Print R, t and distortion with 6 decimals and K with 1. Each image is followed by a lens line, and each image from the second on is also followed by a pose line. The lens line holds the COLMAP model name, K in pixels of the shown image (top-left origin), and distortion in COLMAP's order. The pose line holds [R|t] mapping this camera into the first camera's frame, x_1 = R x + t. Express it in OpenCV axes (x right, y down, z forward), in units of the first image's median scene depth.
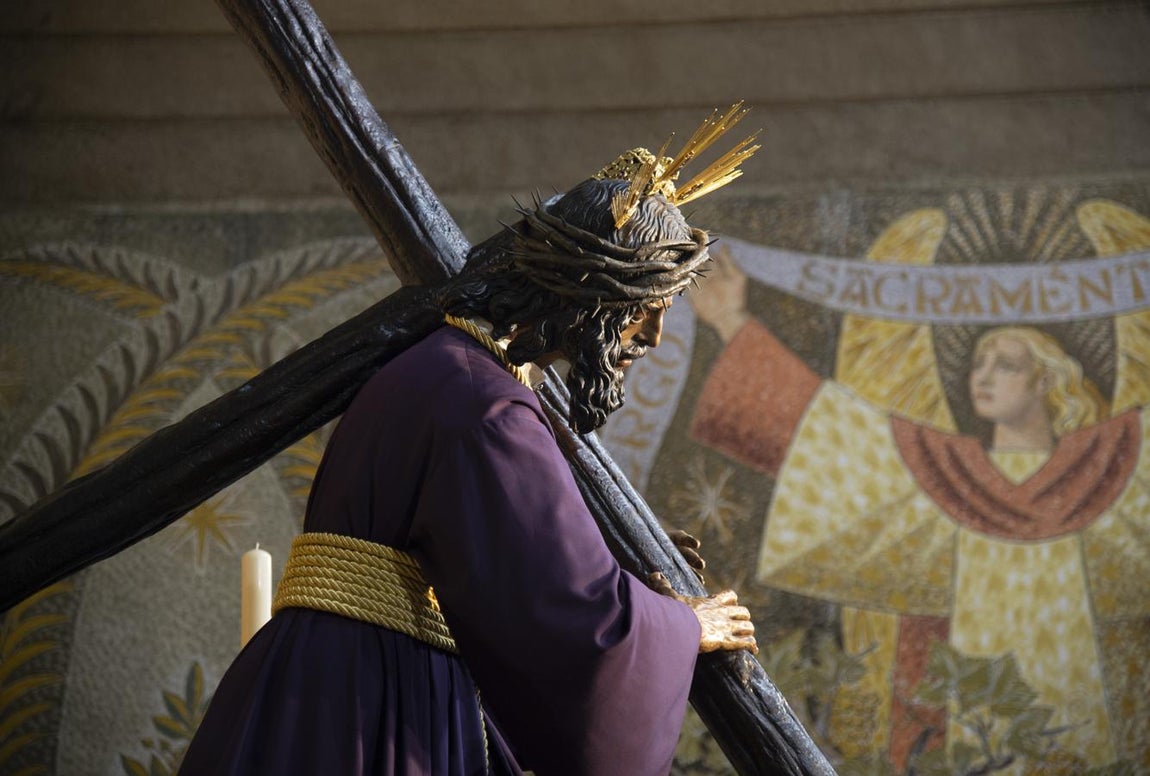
lens RADIAL K [[3123.9, 0, 595.6], [0, 3123.9, 383.6], [0, 0, 1]] dist [0.847747, -0.338531]
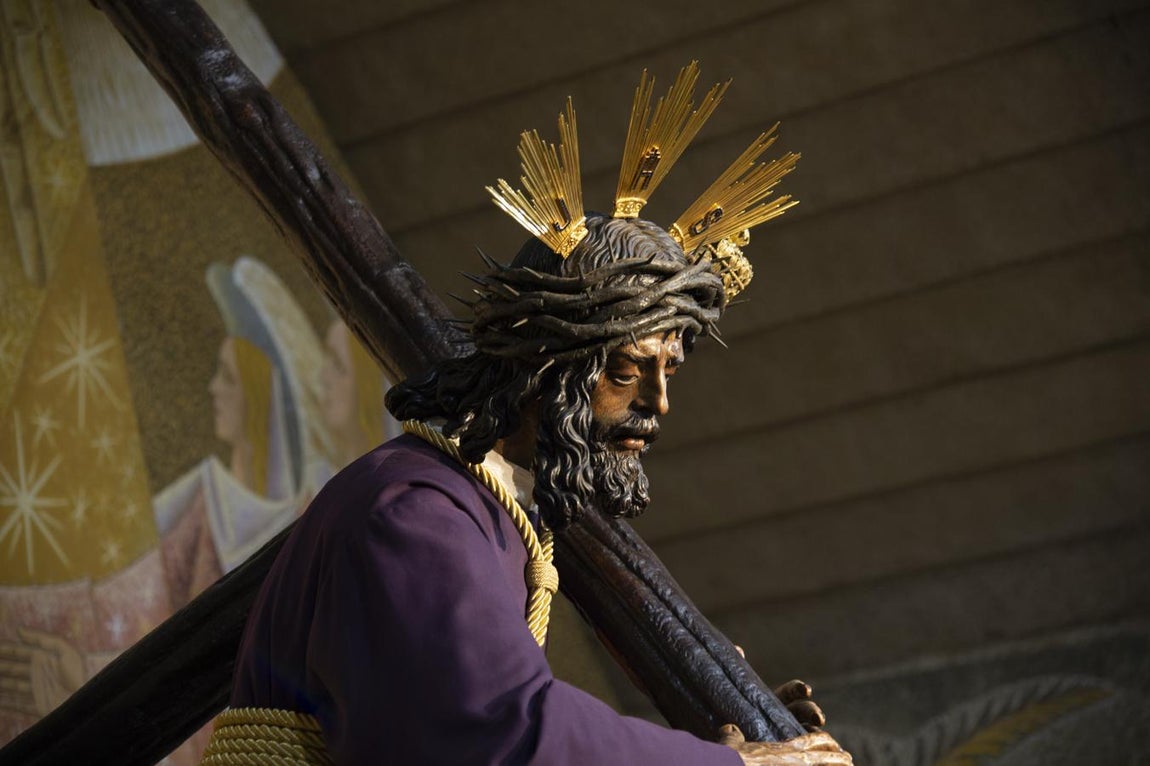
lens RADIAL K [[2545.4, 0, 575.0], [0, 2545.4, 383.0], [0, 0, 1]] dist [0.549571, 0.106913]
pose [[0.918941, -0.198590, -0.340750, 0.199741], [0.113253, 0.960462, -0.254336, 0.127923], [0.377786, 0.195129, 0.905098, 0.416954]]
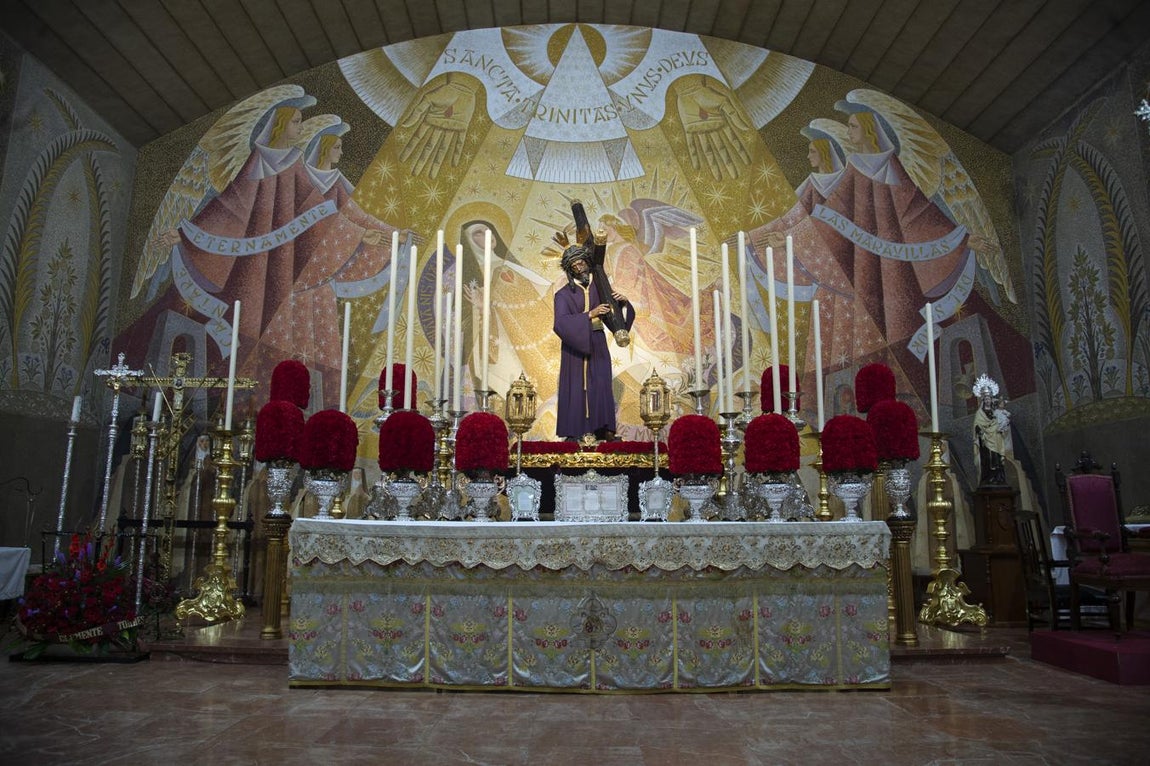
lens RADIAL K [[776.1, 0, 584.0], [0, 776.1, 384.5], [0, 0, 1]] dist [-0.103331, 0.050105]
pose [[0.080598, -0.169168, -0.982286, 1.332881], [0.322599, 0.936877, -0.134877, 0.363944], [0.943098, -0.306014, 0.130084, 0.729871]]
